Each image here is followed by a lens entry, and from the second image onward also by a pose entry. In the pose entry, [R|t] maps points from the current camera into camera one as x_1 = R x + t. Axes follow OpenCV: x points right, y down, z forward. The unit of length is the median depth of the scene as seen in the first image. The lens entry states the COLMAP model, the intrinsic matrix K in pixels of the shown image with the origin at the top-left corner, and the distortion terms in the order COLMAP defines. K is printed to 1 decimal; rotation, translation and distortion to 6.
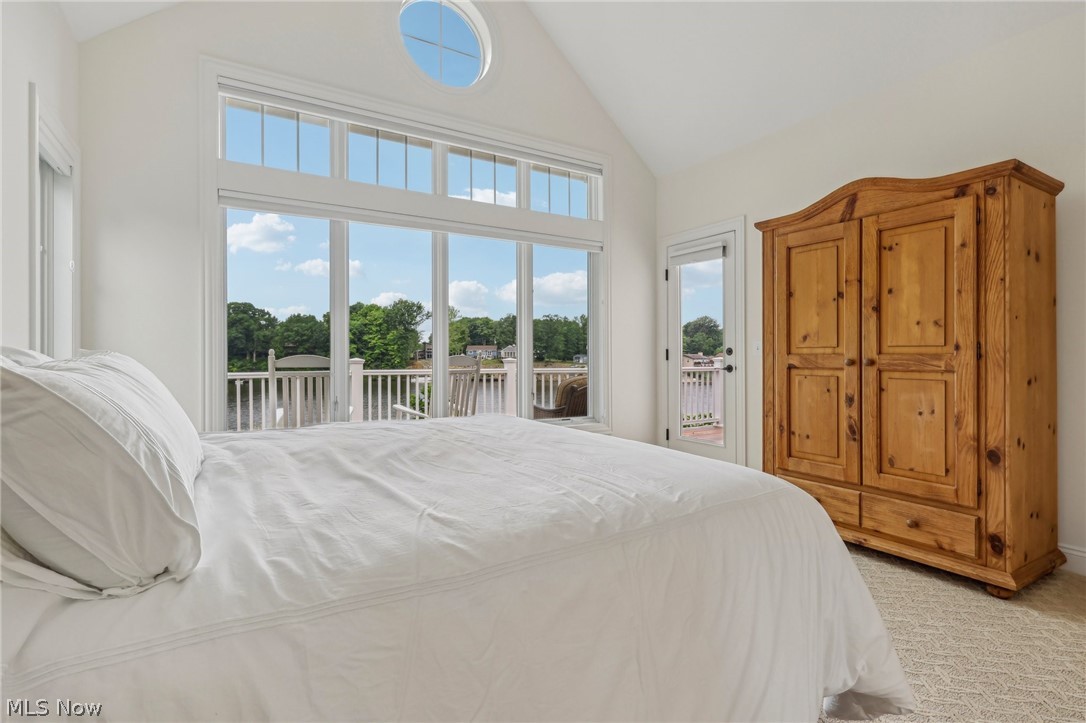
lens RADIAL K [[525.3, 0, 547.9], [0, 525.3, 360.0], [0, 0, 1]] dist [0.000777, 0.000122]
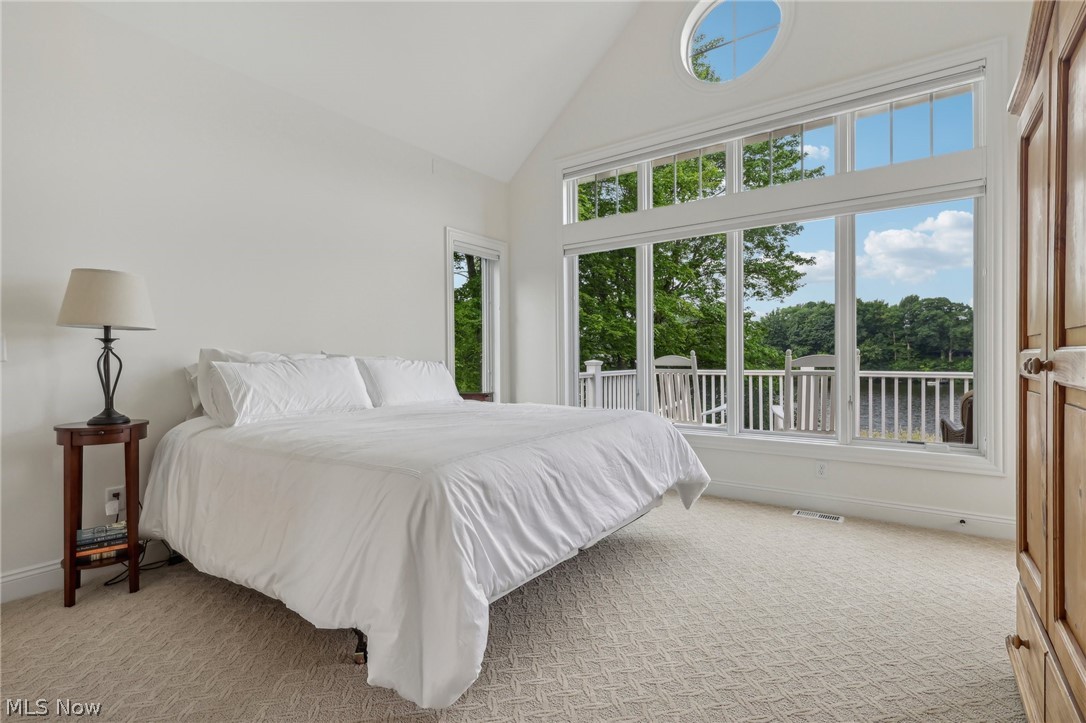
lens RADIAL K [[525.3, 0, 547.9], [0, 525.3, 360.0], [0, 0, 1]] dist [0.000777, 0.000122]
pose [[0.383549, 0.002004, -0.923518, 0.293166], [-0.001153, 0.999998, 0.001691, -0.000237], [0.923520, 0.000416, 0.383551, 0.150707]]
